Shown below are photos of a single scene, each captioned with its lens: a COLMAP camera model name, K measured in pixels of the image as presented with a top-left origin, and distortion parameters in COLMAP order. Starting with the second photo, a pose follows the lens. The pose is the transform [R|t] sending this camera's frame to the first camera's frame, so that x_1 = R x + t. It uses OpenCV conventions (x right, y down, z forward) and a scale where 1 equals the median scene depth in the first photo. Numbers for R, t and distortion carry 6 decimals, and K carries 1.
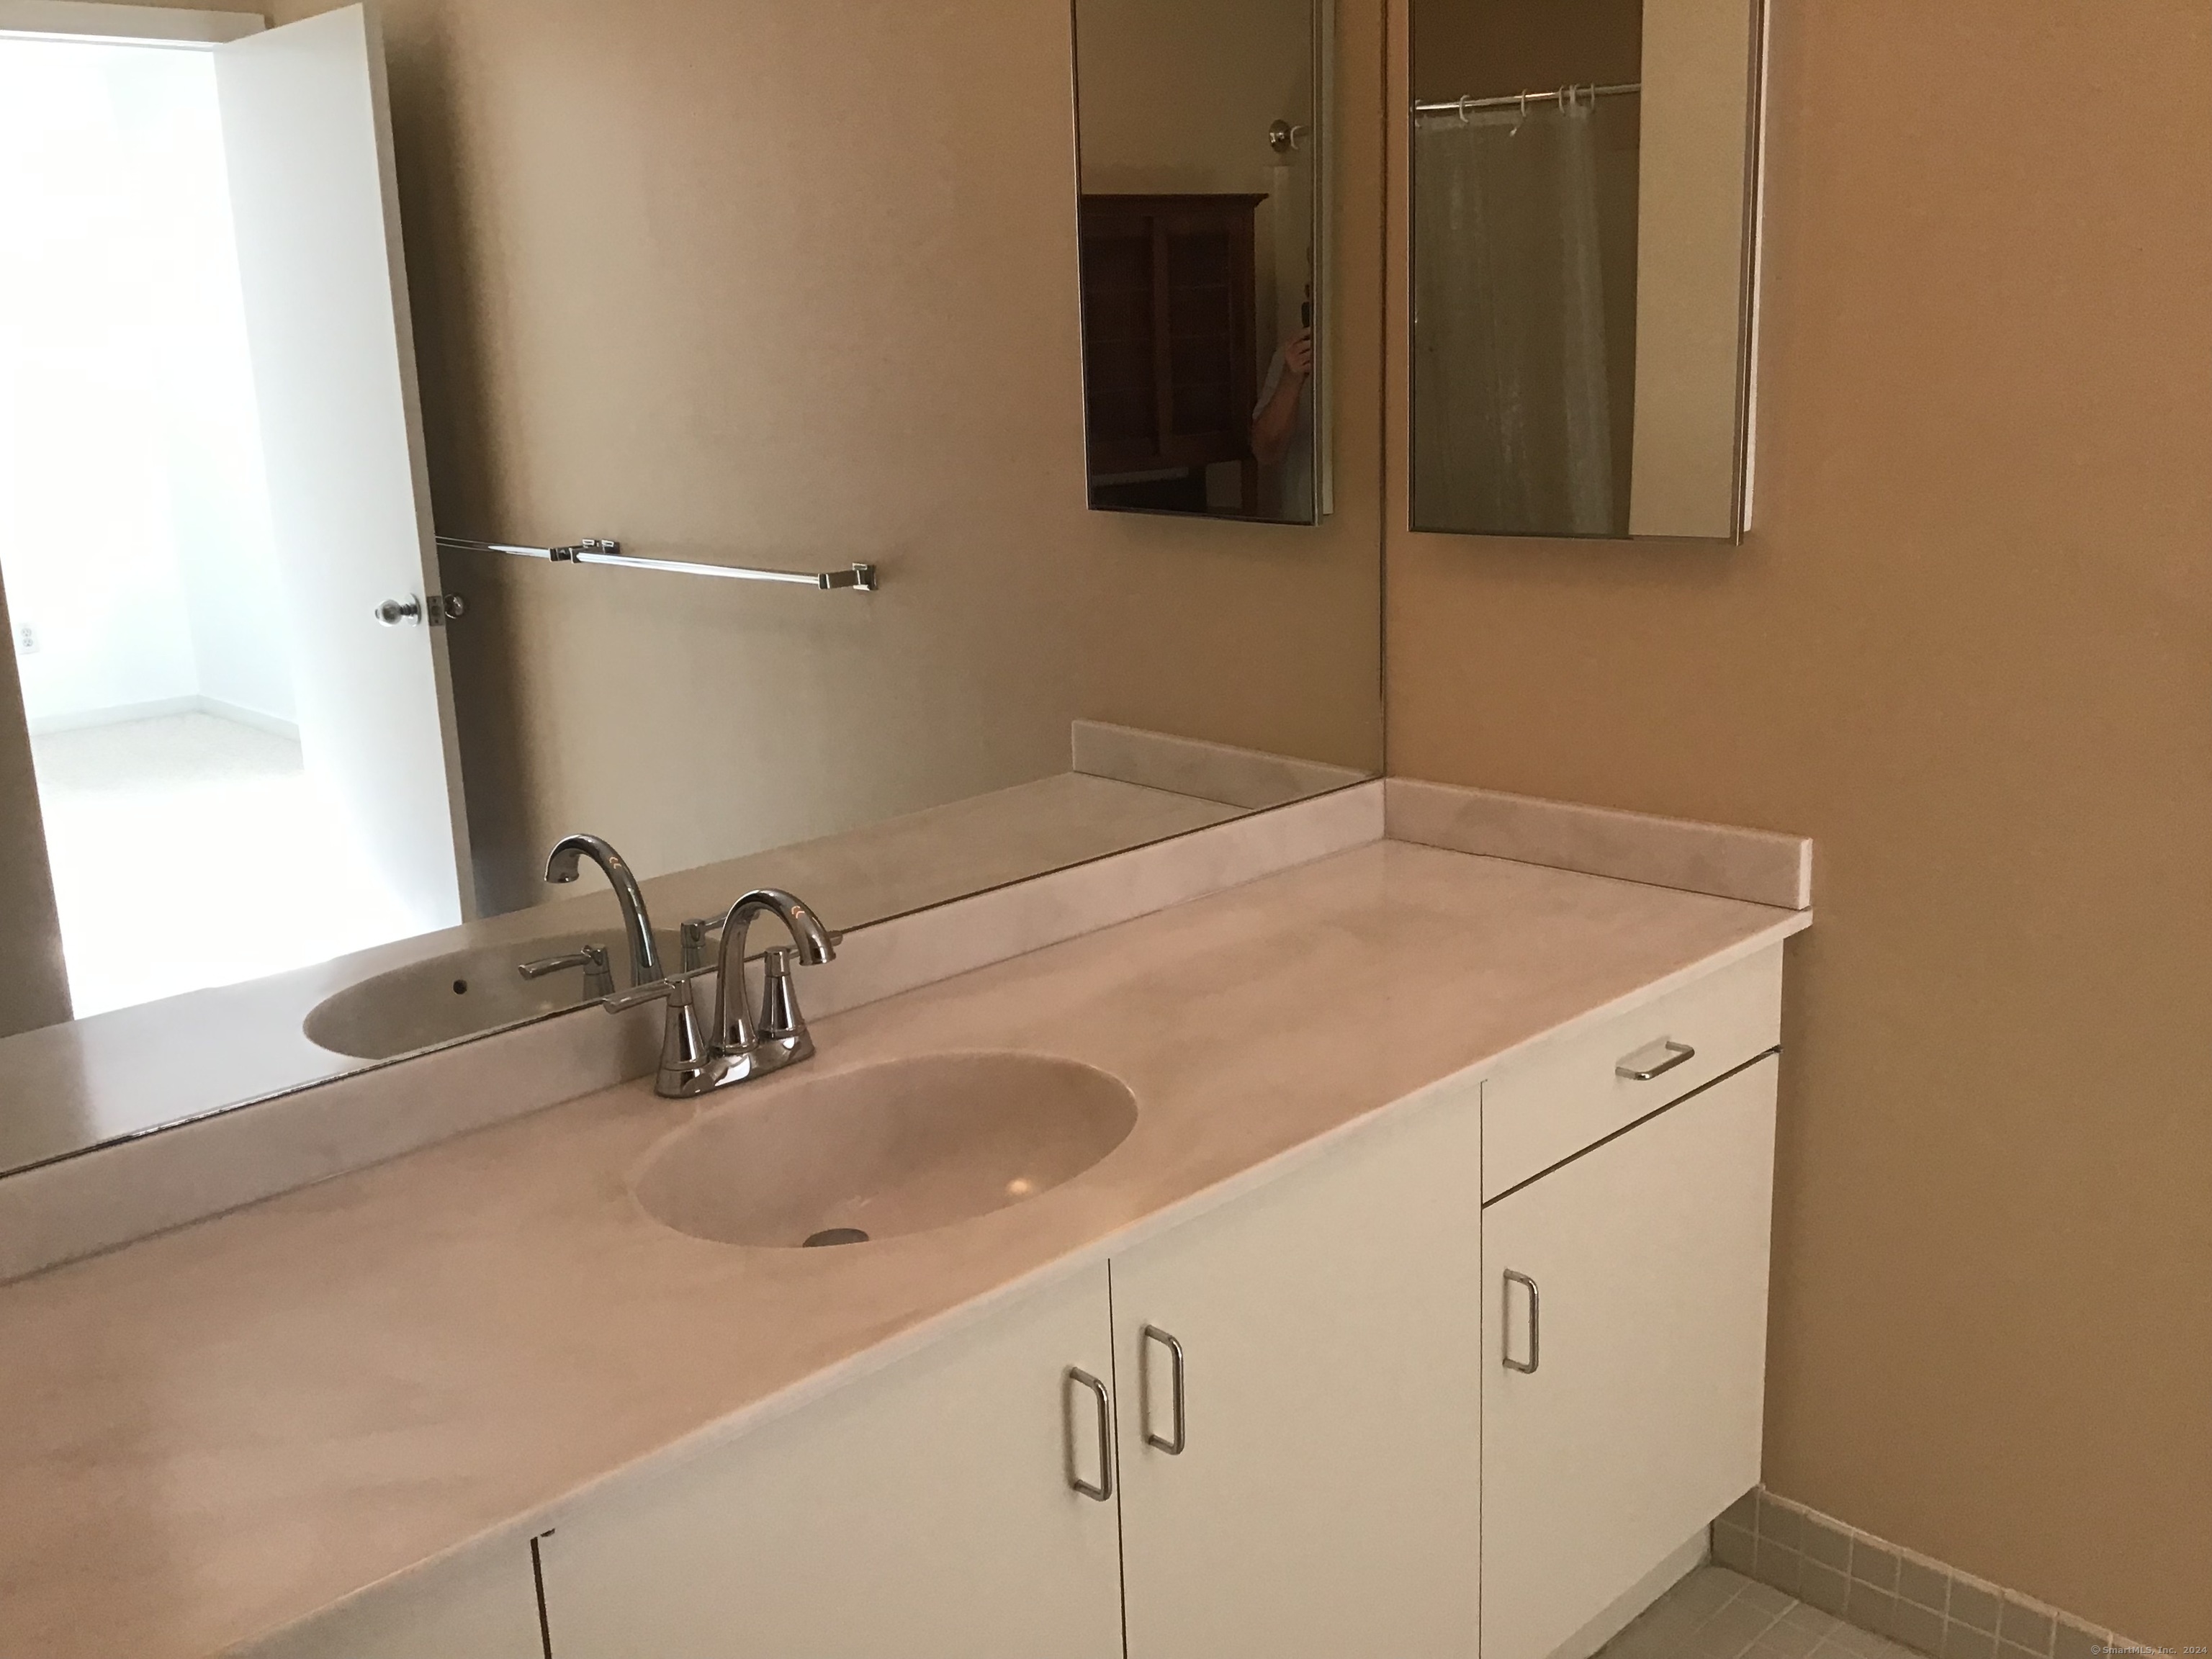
lens RADIAL K [[2027.1, 0, 1106.0], [0, 2027.1, 829.5], [0, 0, 1]] dist [0.112916, -0.243358]
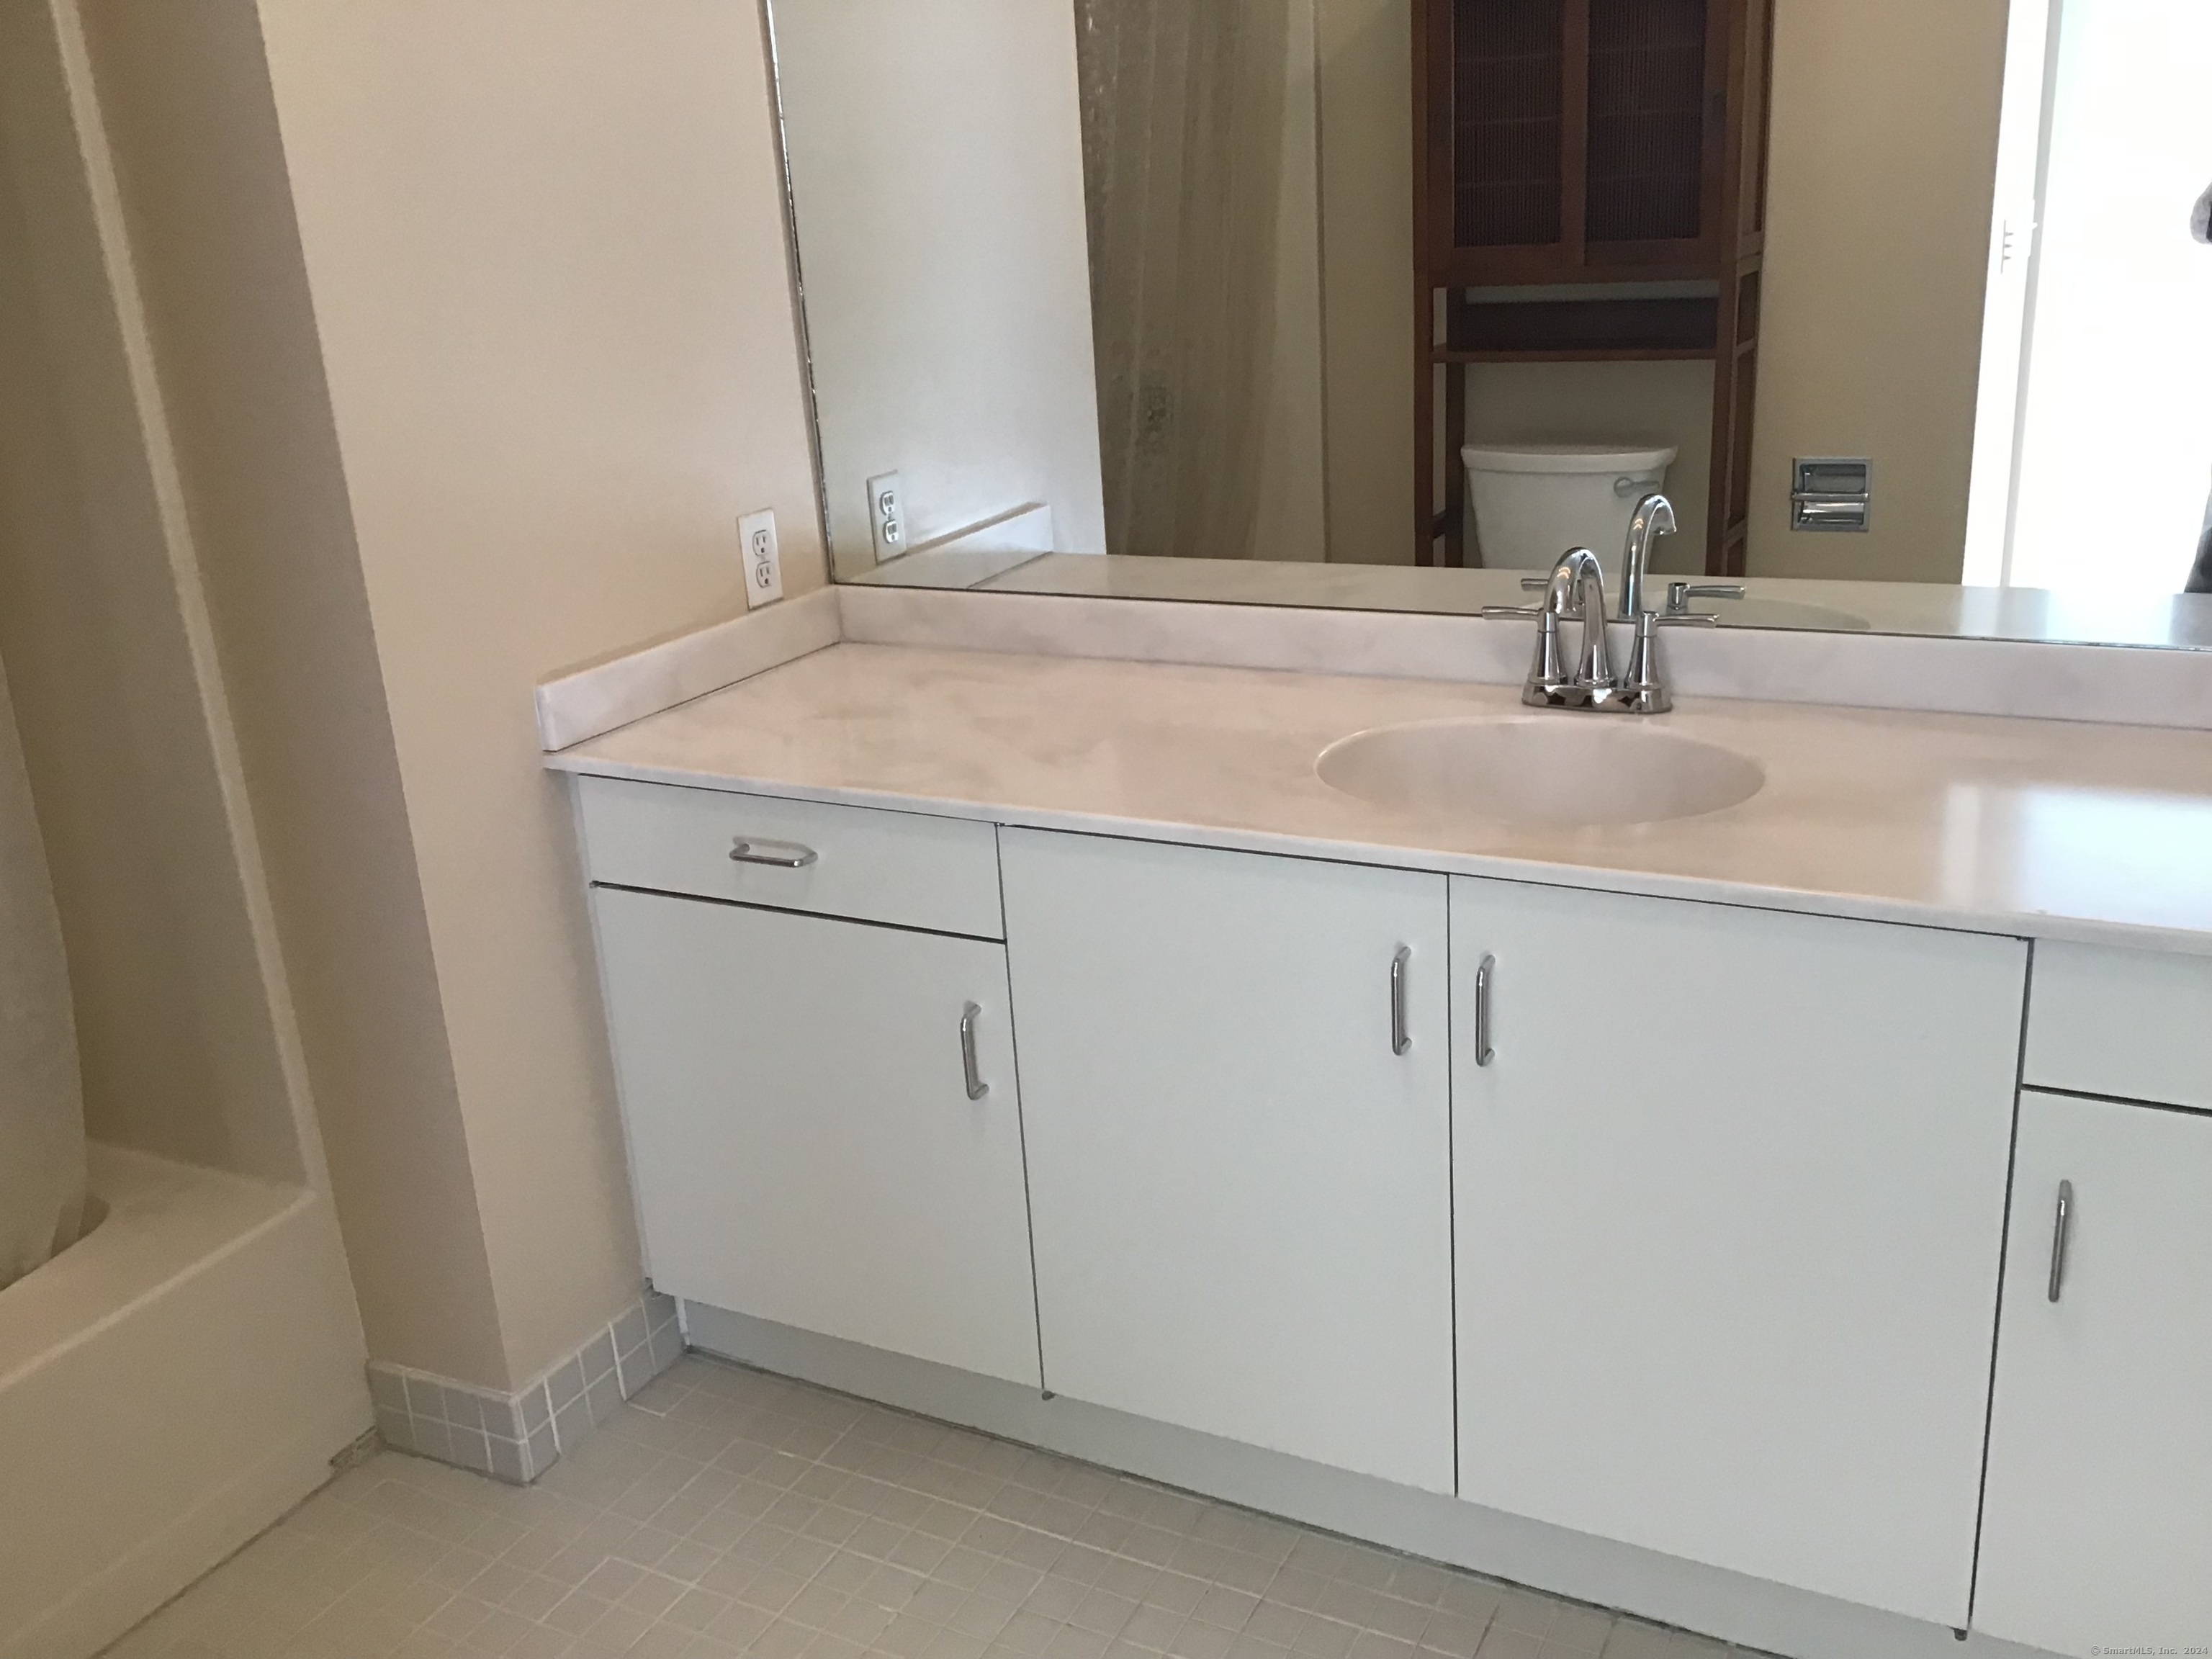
lens RADIAL K [[2027.1, 0, 1106.0], [0, 2027.1, 829.5], [0, 0, 1]] dist [0.112916, -0.243358]
pose [[0.312951, 0.321364, -0.893749, 0.850740], [-0.183672, 0.943731, 0.275022, -0.090997], [0.931840, 0.078089, 0.354367, 0.329081]]
